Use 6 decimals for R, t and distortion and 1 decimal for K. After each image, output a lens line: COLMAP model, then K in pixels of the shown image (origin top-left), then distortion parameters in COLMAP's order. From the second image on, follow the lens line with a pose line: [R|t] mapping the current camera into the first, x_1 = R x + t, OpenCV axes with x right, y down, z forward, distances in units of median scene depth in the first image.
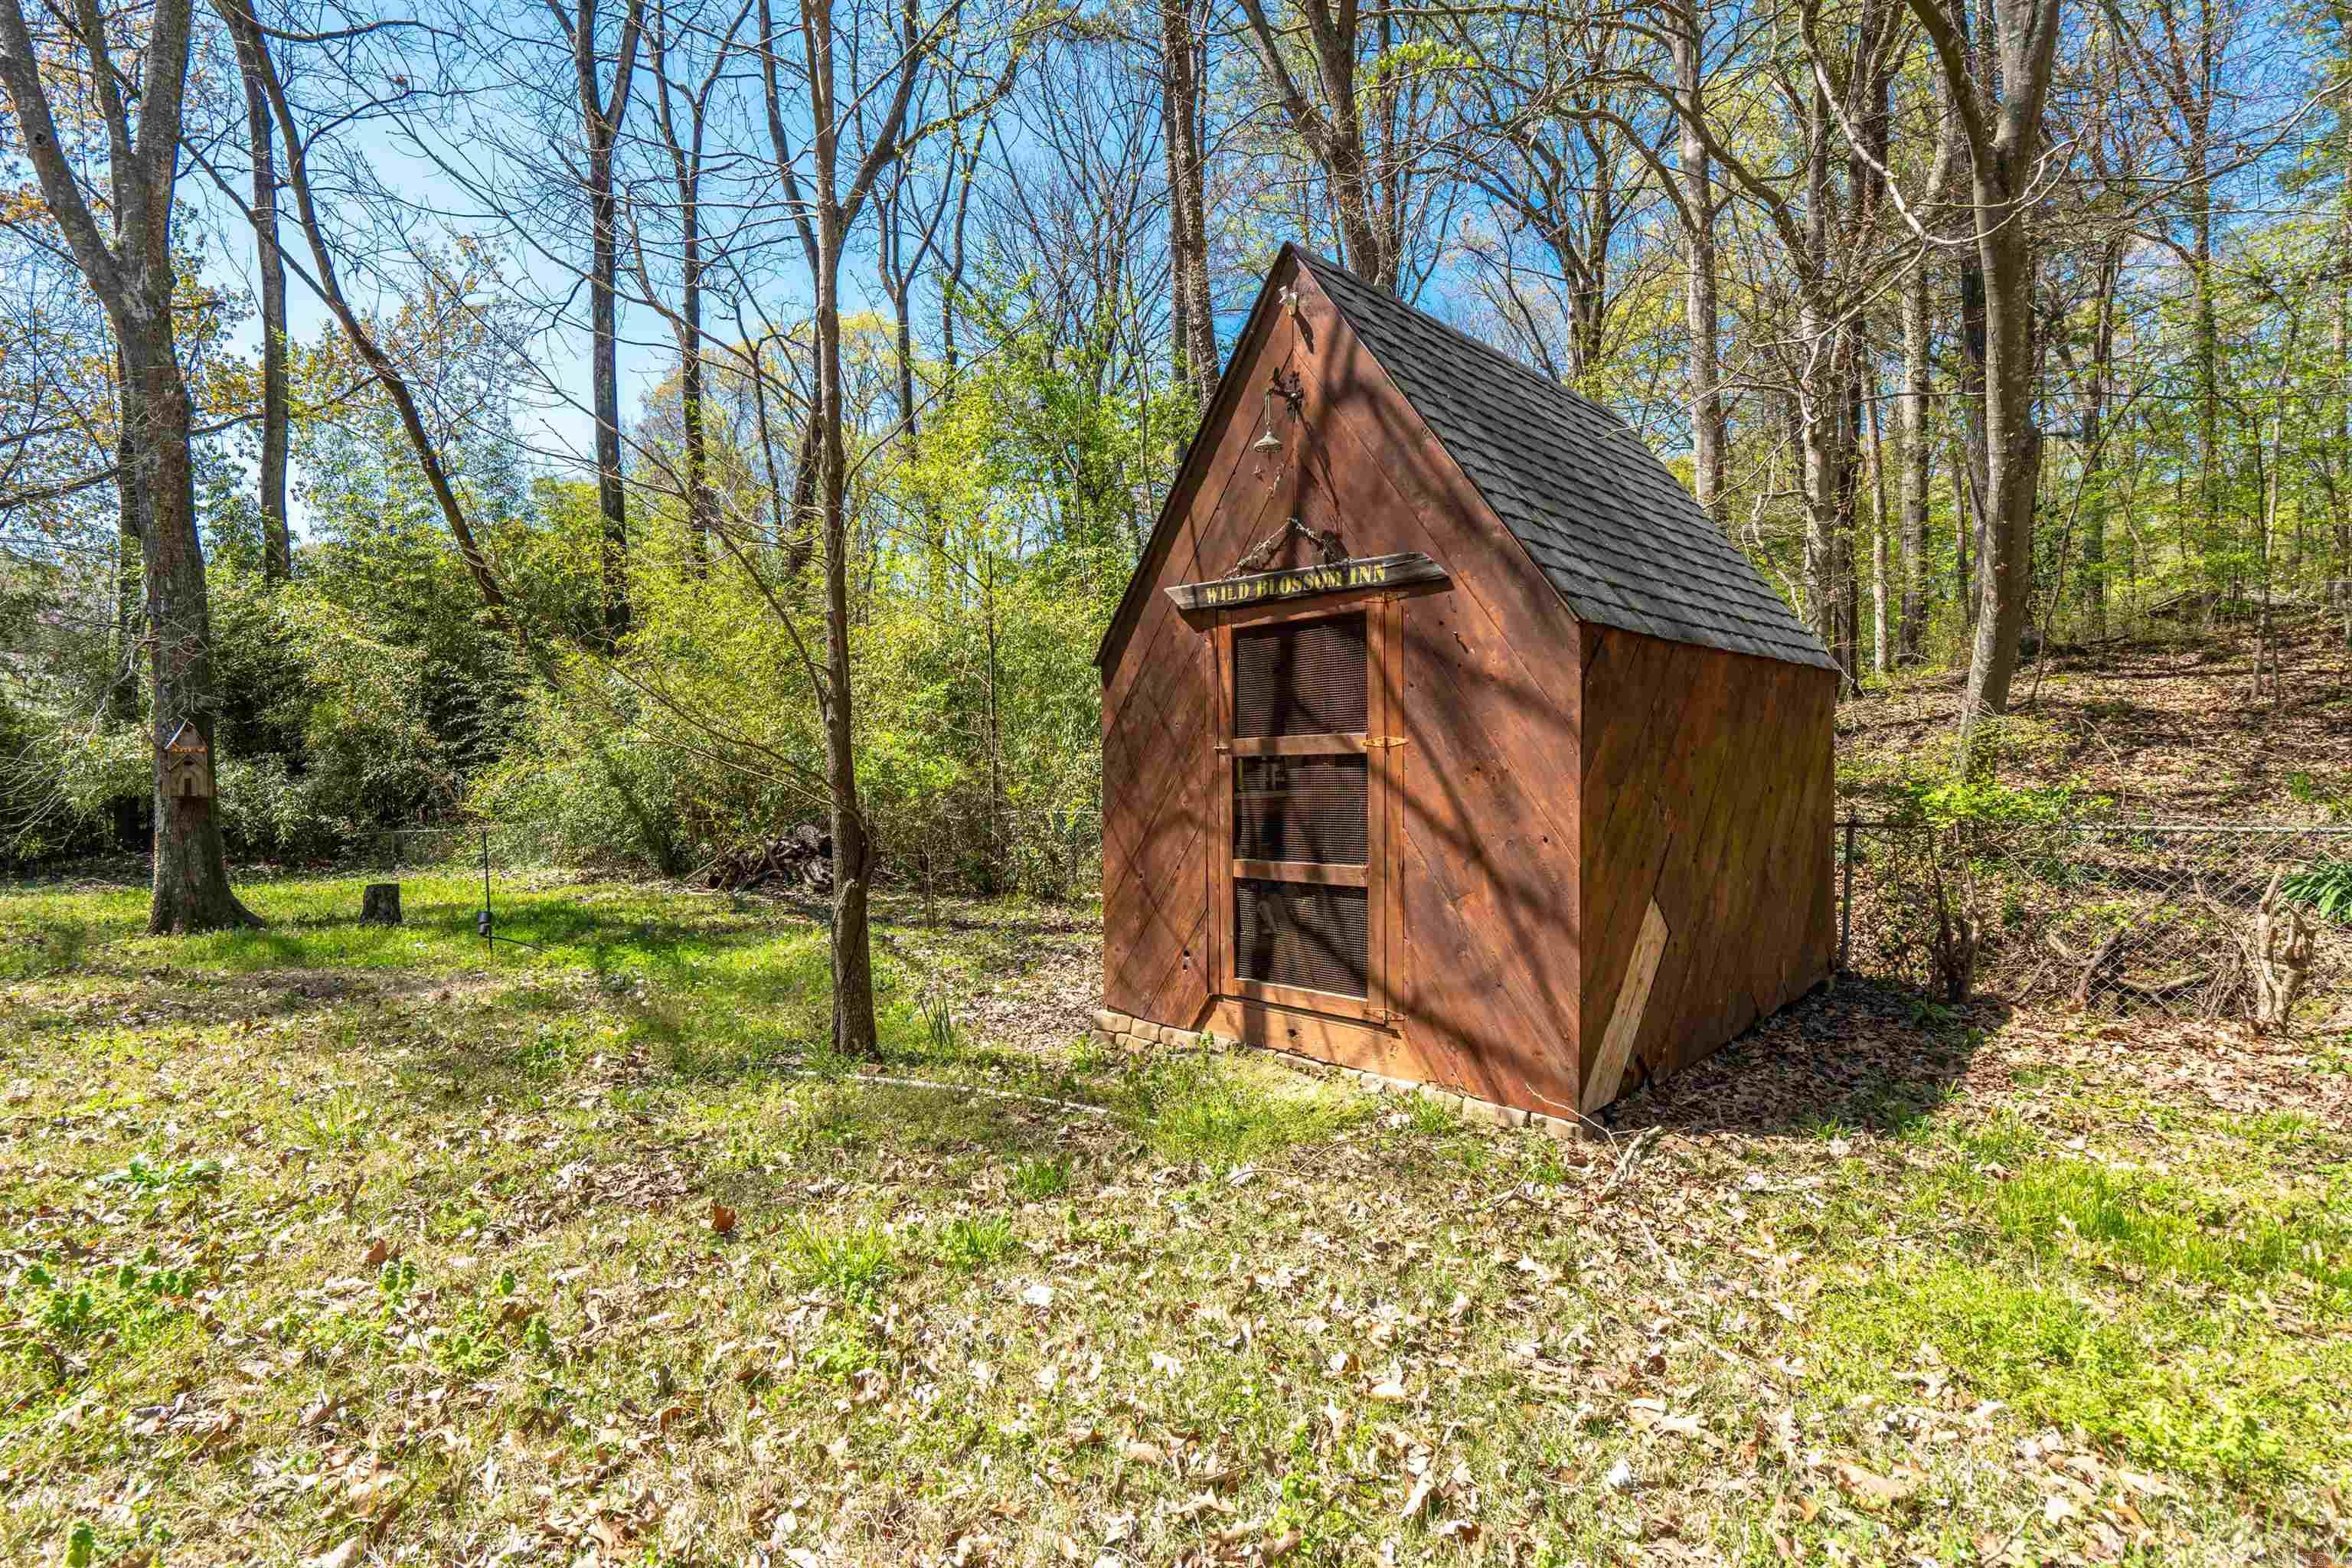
lens RADIAL K [[1079.8, 0, 1175.7], [0, 1079.8, 781.4], [0, 0, 1]] dist [-0.005860, -0.002159]
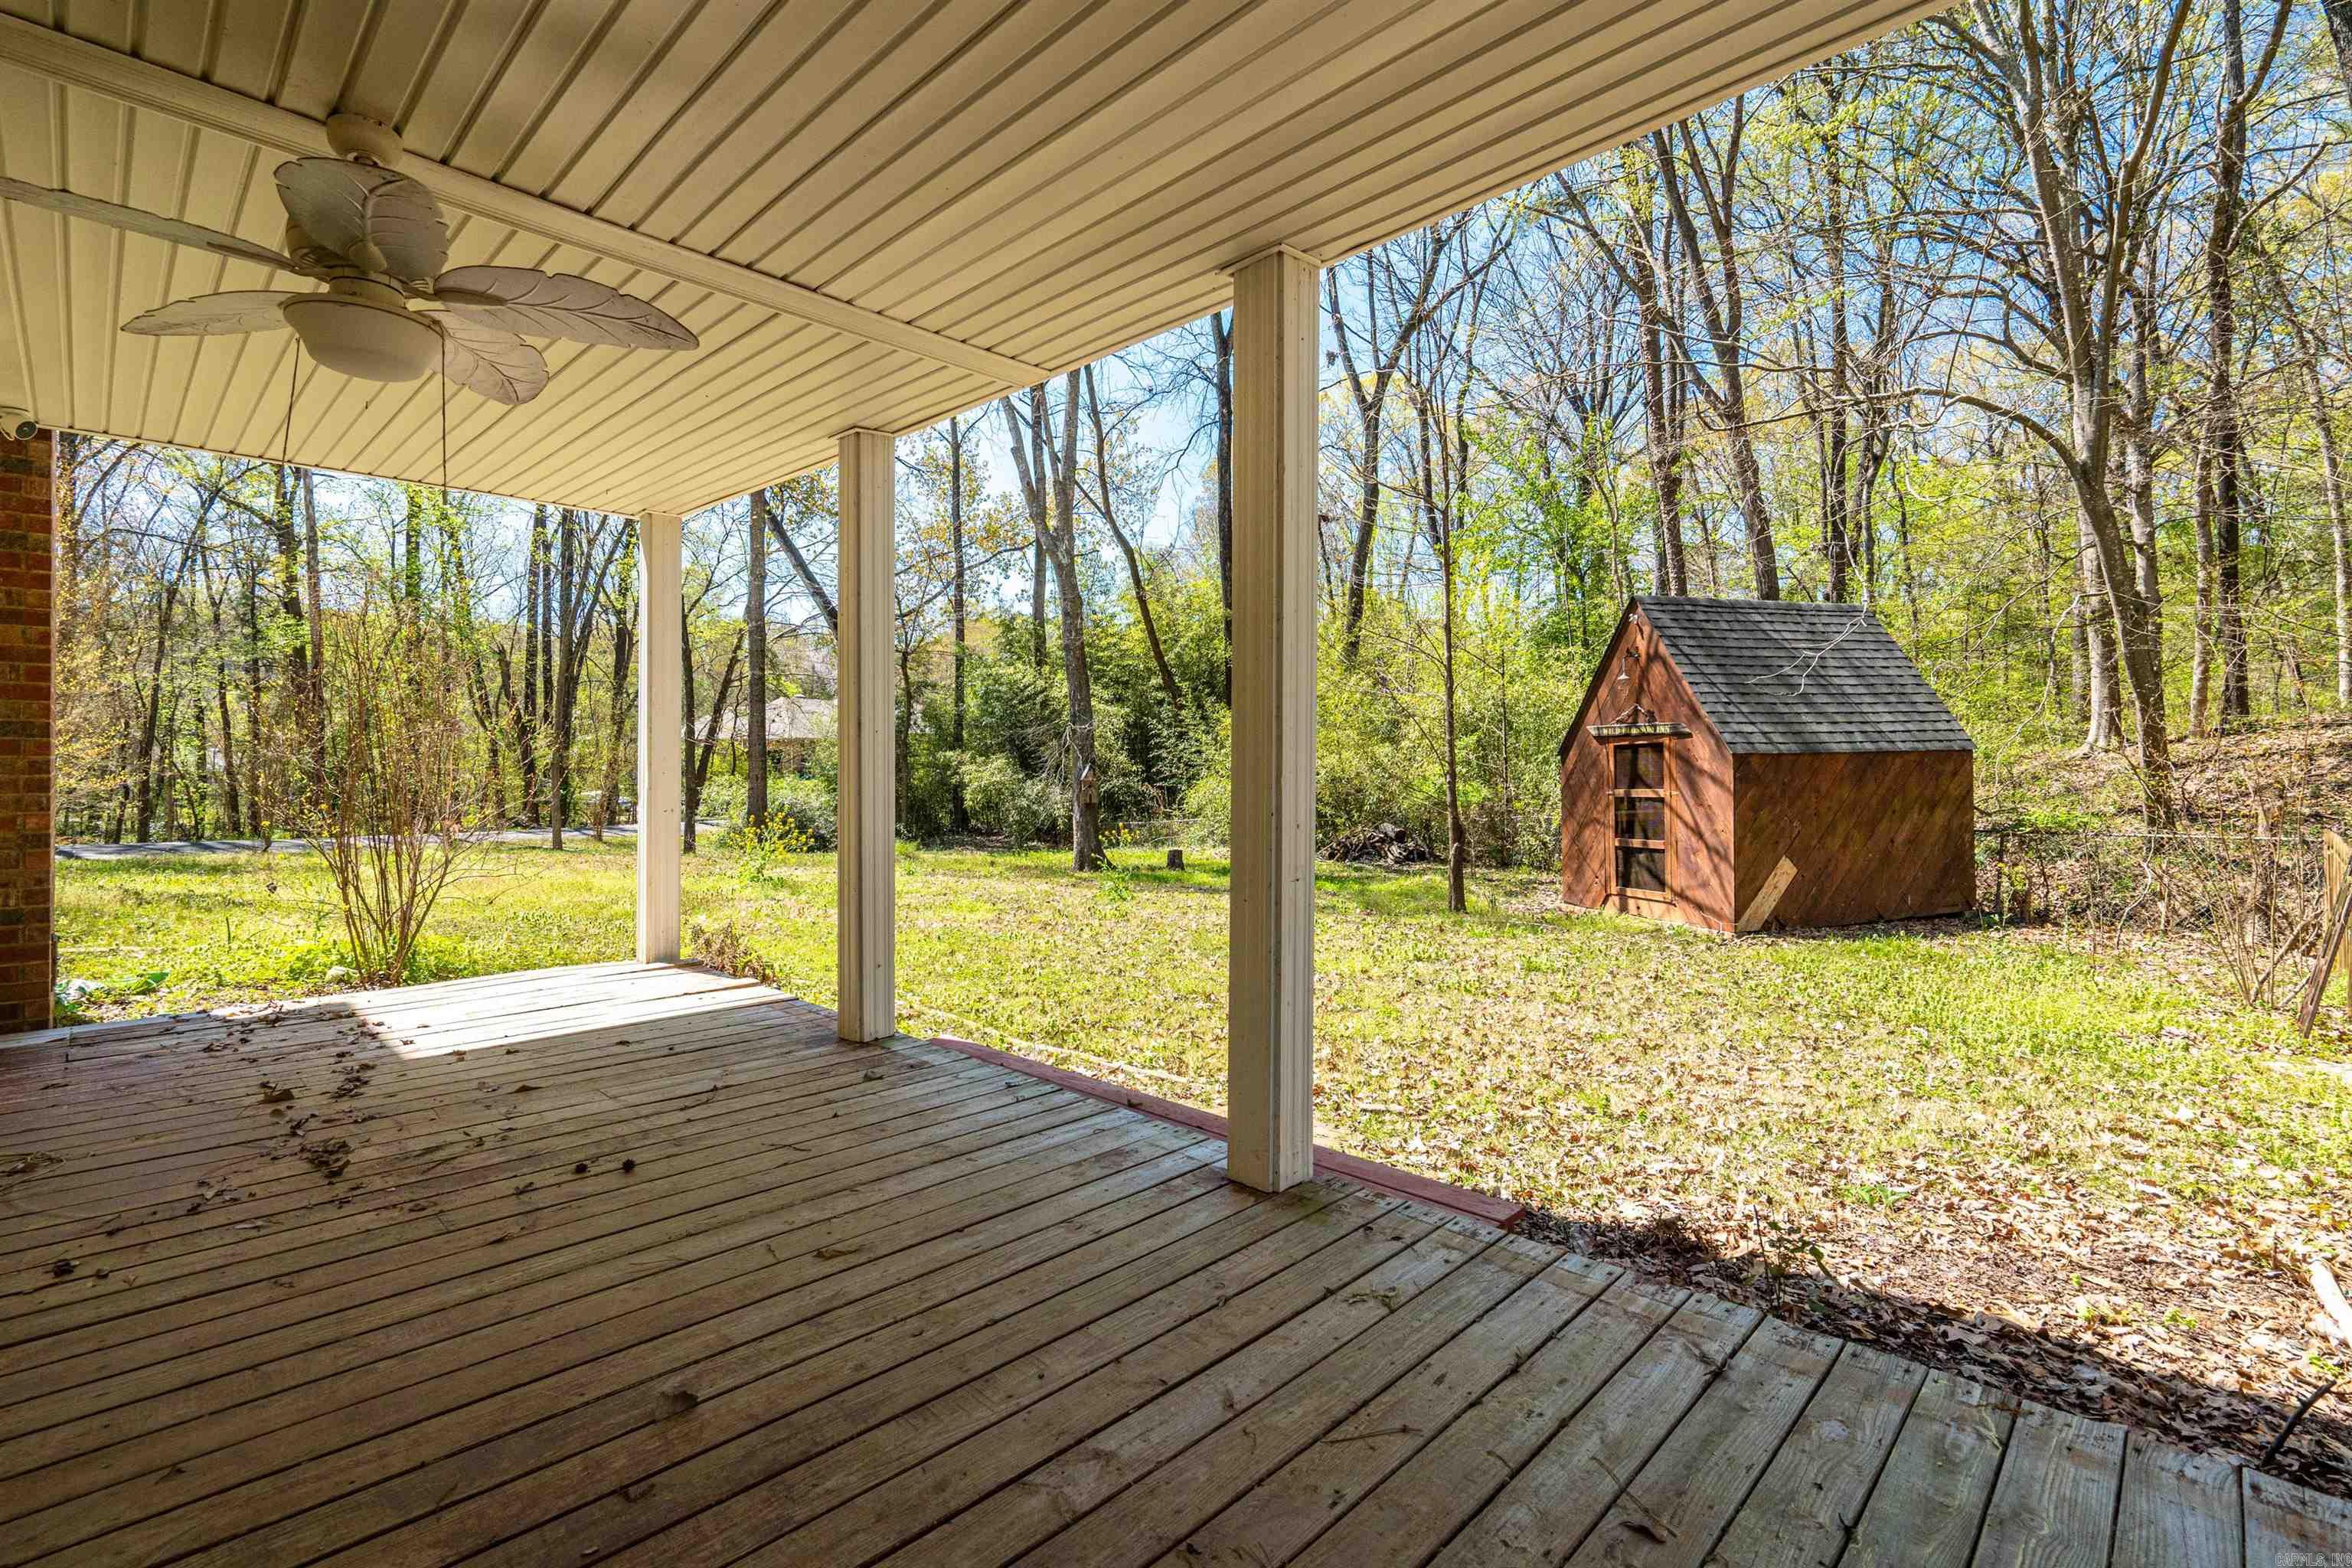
lens RADIAL K [[1079.8, 0, 1175.6], [0, 1079.8, 774.7], [0, 0, 1]] dist [-0.005860, -0.002159]
pose [[0.899329, -0.003755, -0.437257, 0.242758], [0.000726, 0.999975, -0.007094, -0.060027], [0.437273, 0.006063, 0.899309, -1.754930]]
